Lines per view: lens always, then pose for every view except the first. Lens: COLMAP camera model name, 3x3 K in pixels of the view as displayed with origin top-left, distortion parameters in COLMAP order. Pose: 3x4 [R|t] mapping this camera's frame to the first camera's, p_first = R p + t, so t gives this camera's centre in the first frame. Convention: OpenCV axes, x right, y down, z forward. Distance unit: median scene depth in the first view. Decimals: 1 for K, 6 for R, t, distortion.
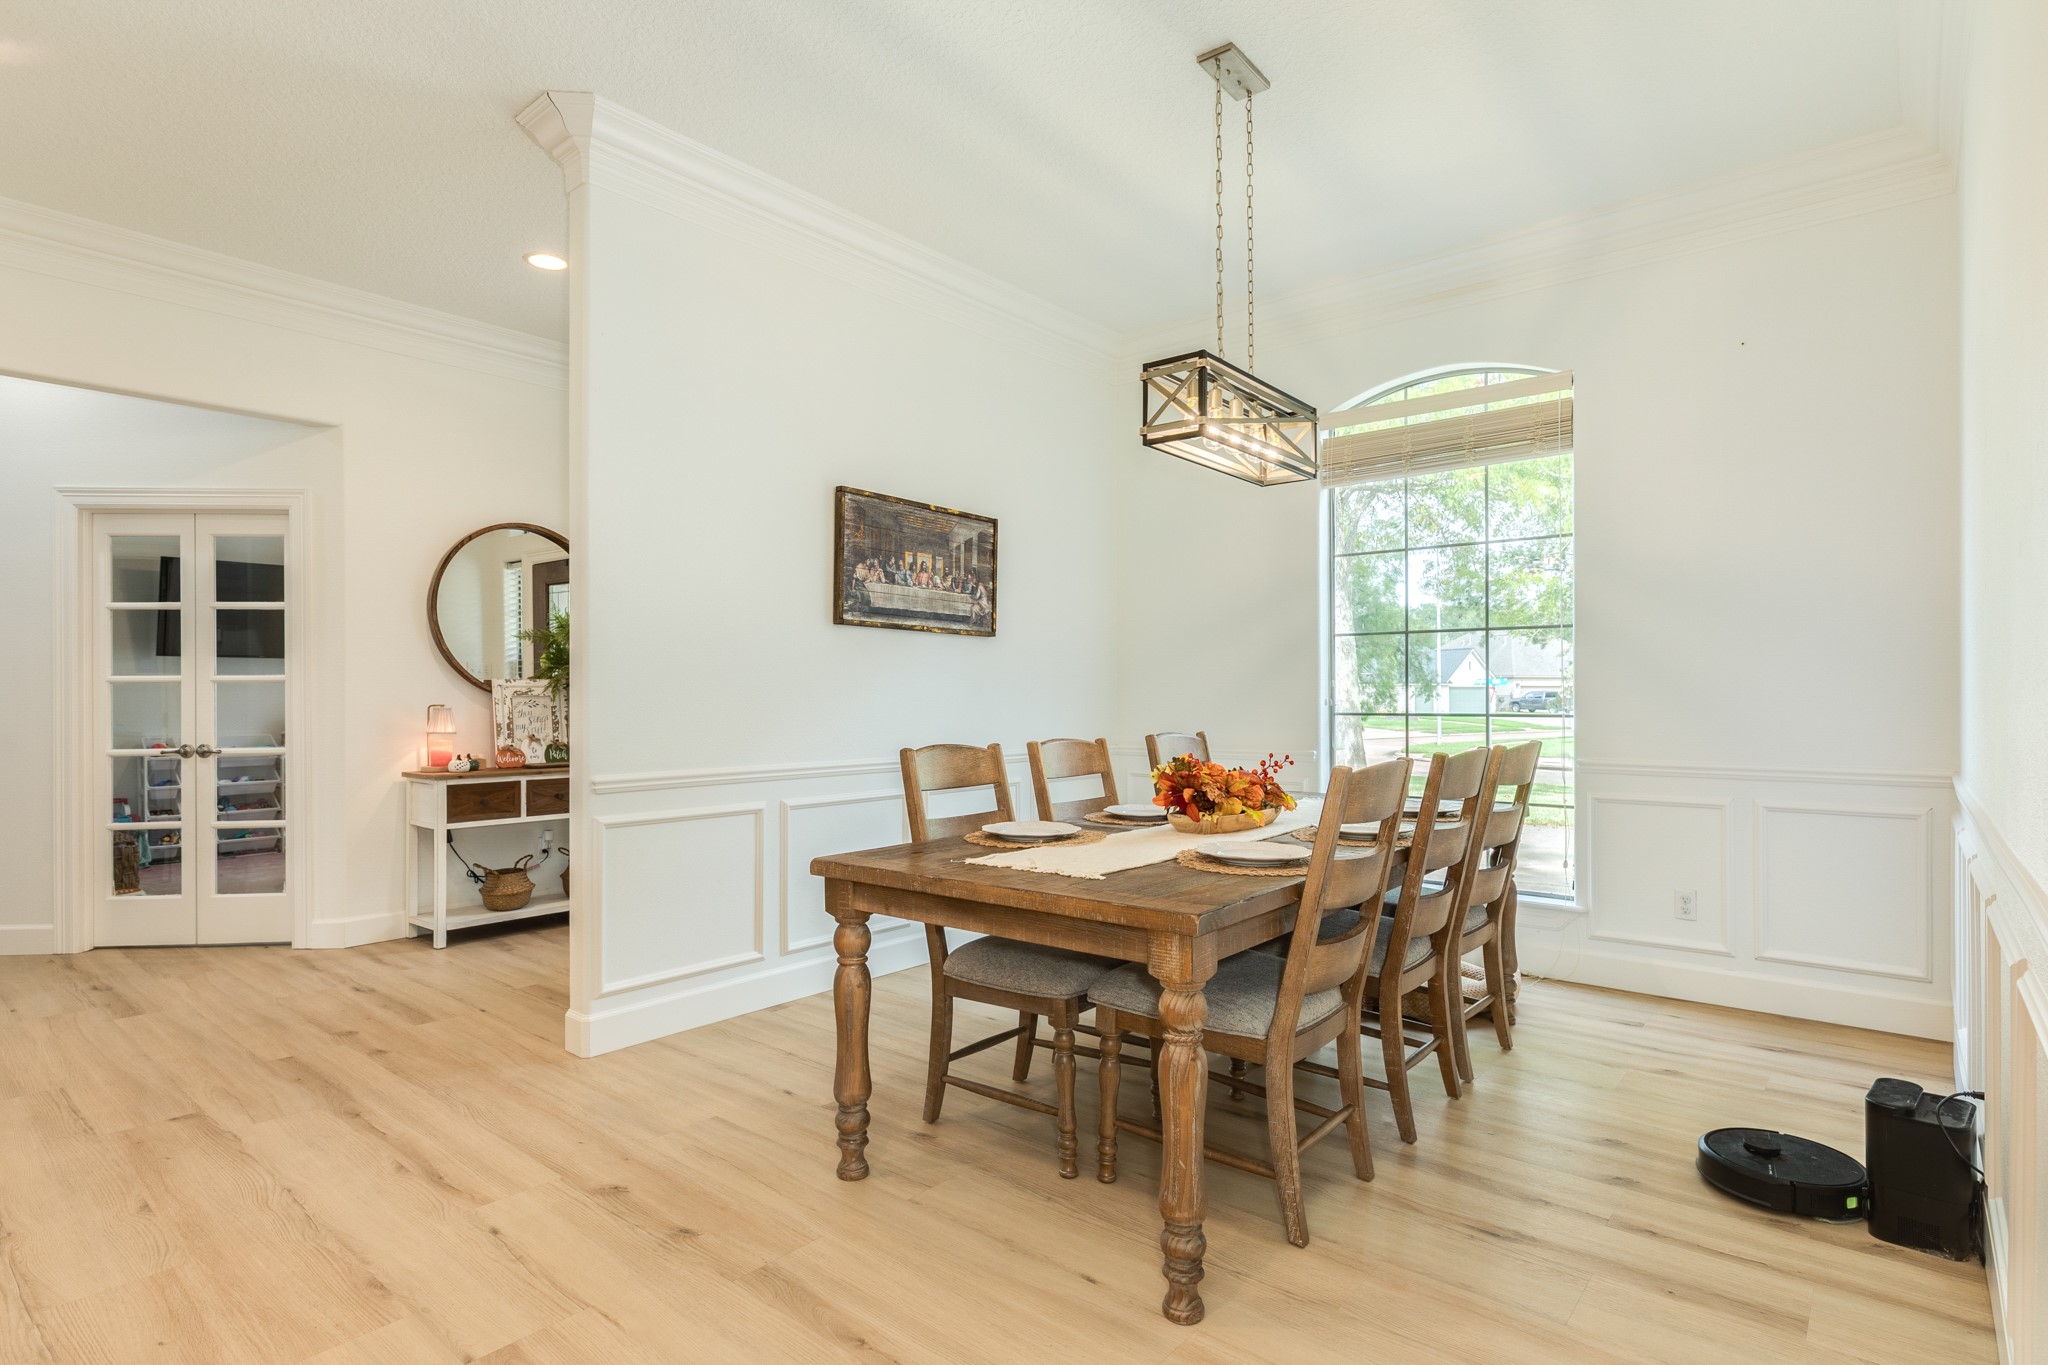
lens RADIAL K [[1027.5, 0, 1028.0], [0, 1027.5, 691.5], [0, 0, 1]] dist [-0.001018, -0.000091]
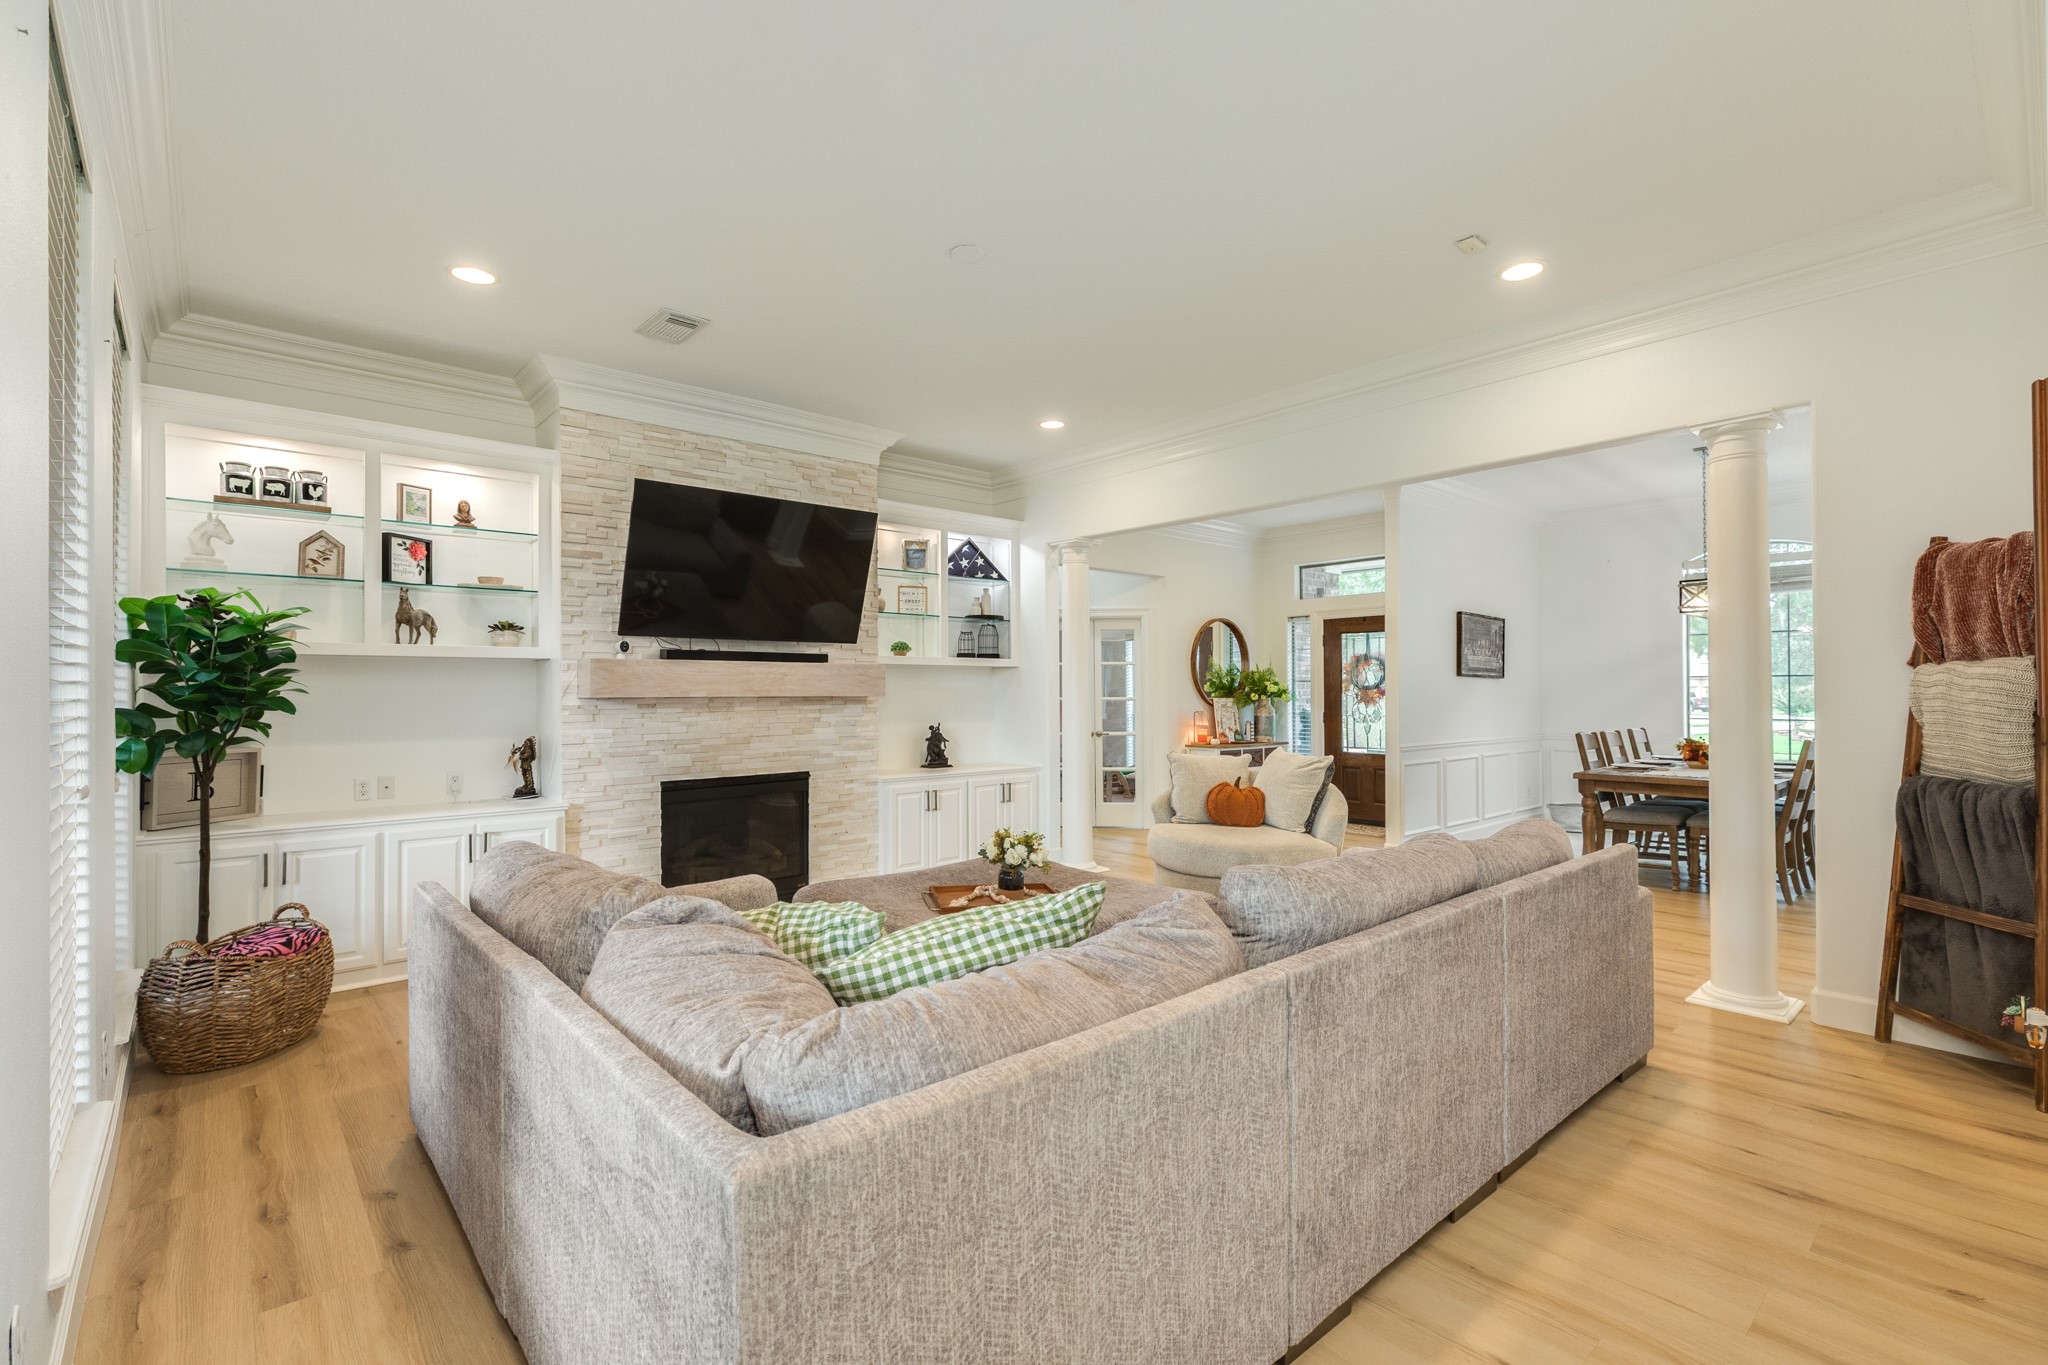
lens RADIAL K [[916.4, 0, 1015.9], [0, 916.4, 685.0], [0, 0, 1]] dist [0.005142, 0.000337]
pose [[0.987468, 0.000373, -0.157820, -0.670552], [-0.001133, 0.999988, -0.004727, -0.031120], [0.157816, 0.004847, 0.987457, -0.867251]]
